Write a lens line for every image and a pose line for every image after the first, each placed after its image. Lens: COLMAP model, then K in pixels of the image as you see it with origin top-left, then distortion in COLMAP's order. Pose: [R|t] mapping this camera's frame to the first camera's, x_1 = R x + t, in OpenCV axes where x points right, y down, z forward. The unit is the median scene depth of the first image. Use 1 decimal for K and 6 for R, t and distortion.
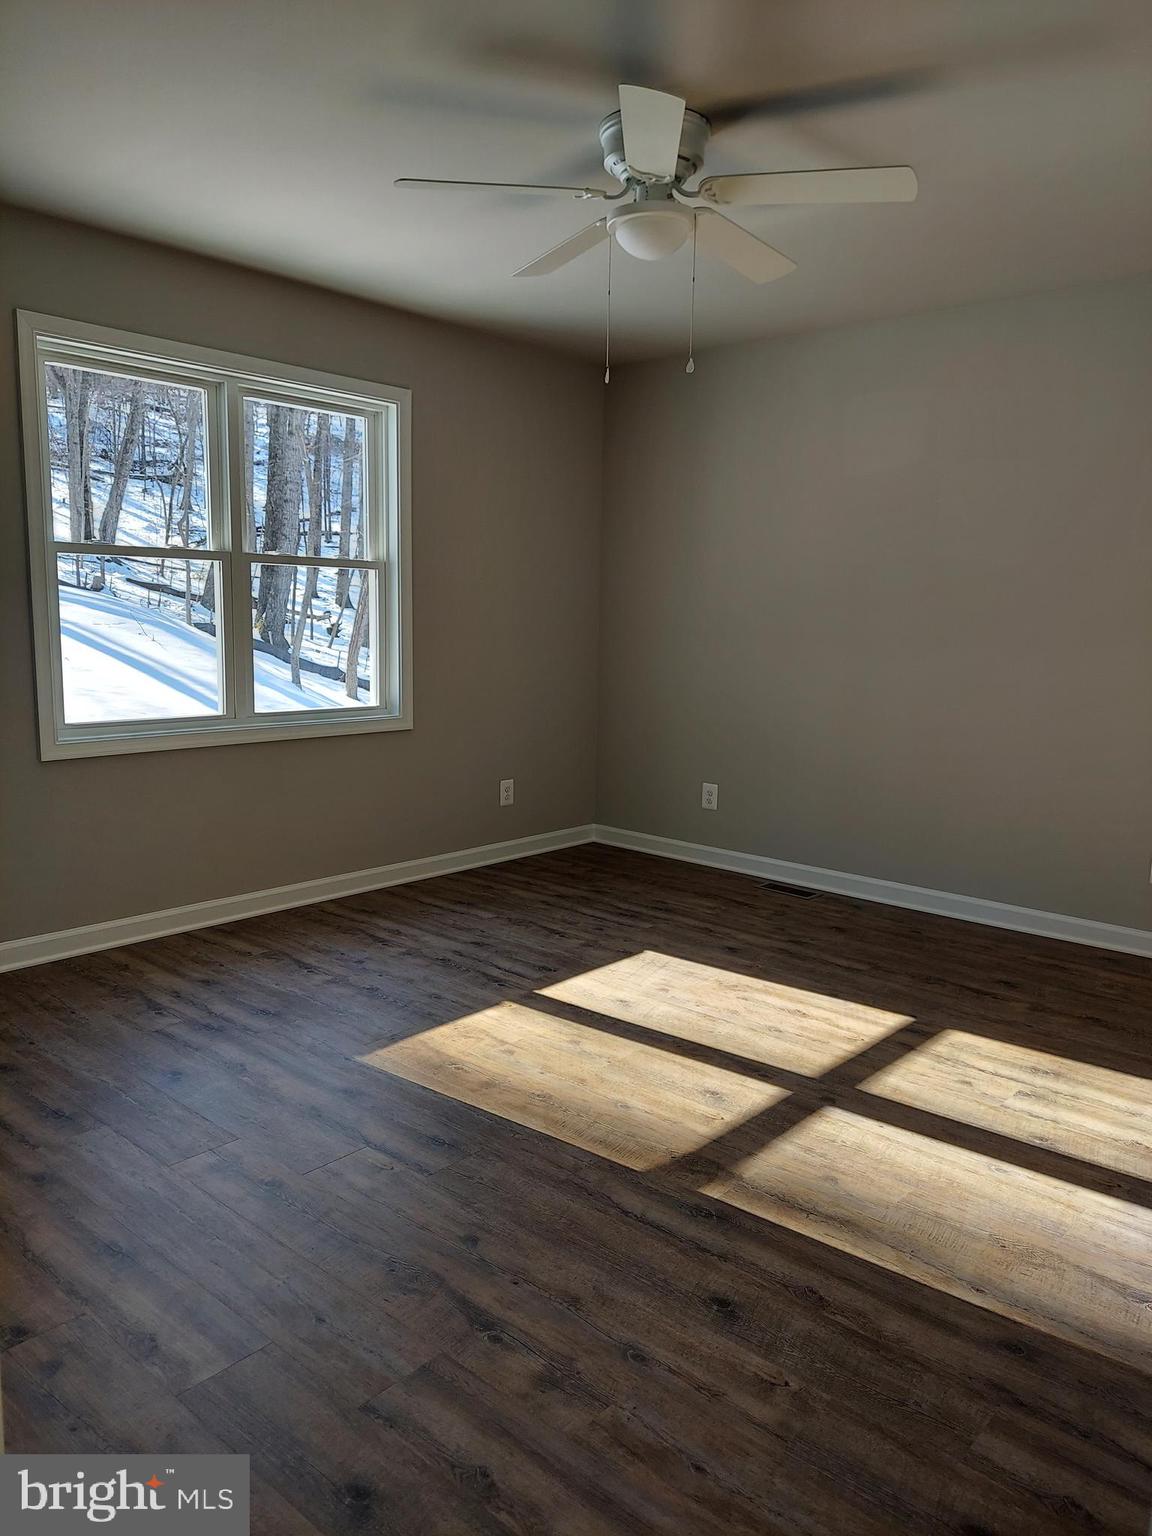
lens RADIAL K [[1097.6, 0, 577.2], [0, 1097.6, 768.2], [0, 0, 1]] dist [0.099438, -0.104290]
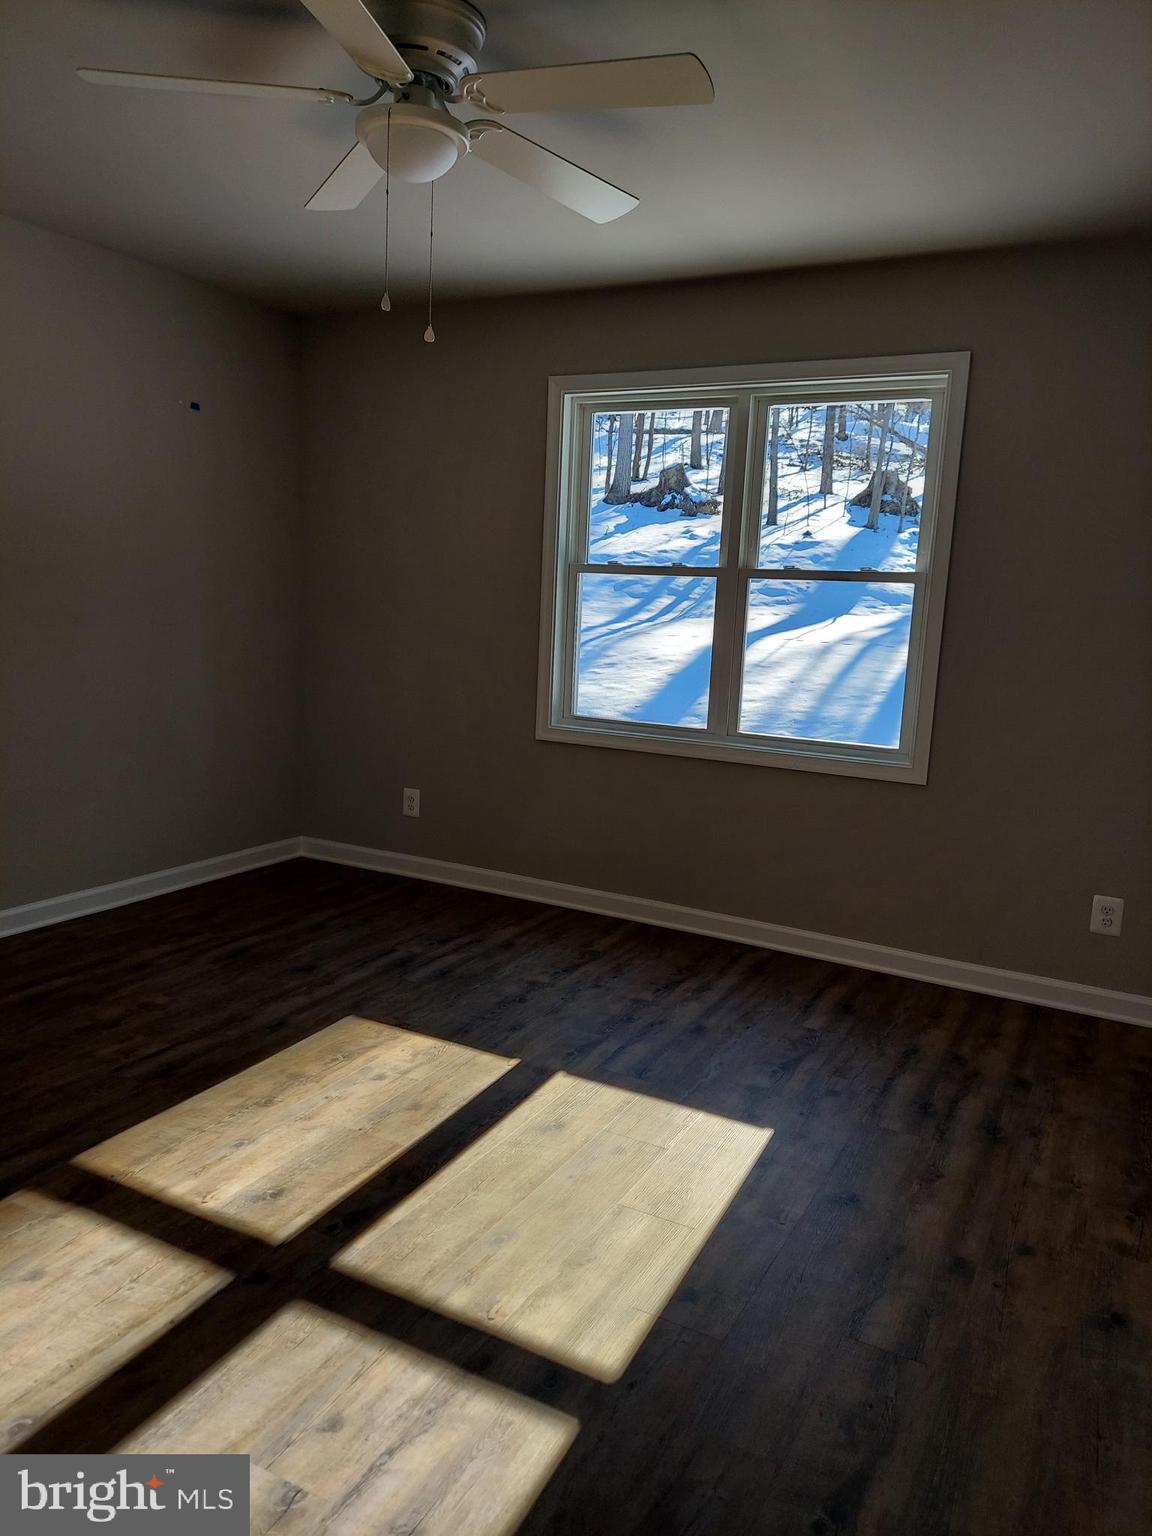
lens RADIAL K [[1097.6, 0, 586.5], [0, 1097.6, 761.8], [0, 0, 1]] dist [0.099438, -0.104290]
pose [[0.245758, 0.139425, -0.959252, 0.644736], [-0.185509, 0.978075, 0.094634, -0.097089], [0.951414, 0.154693, 0.266234, 0.662556]]
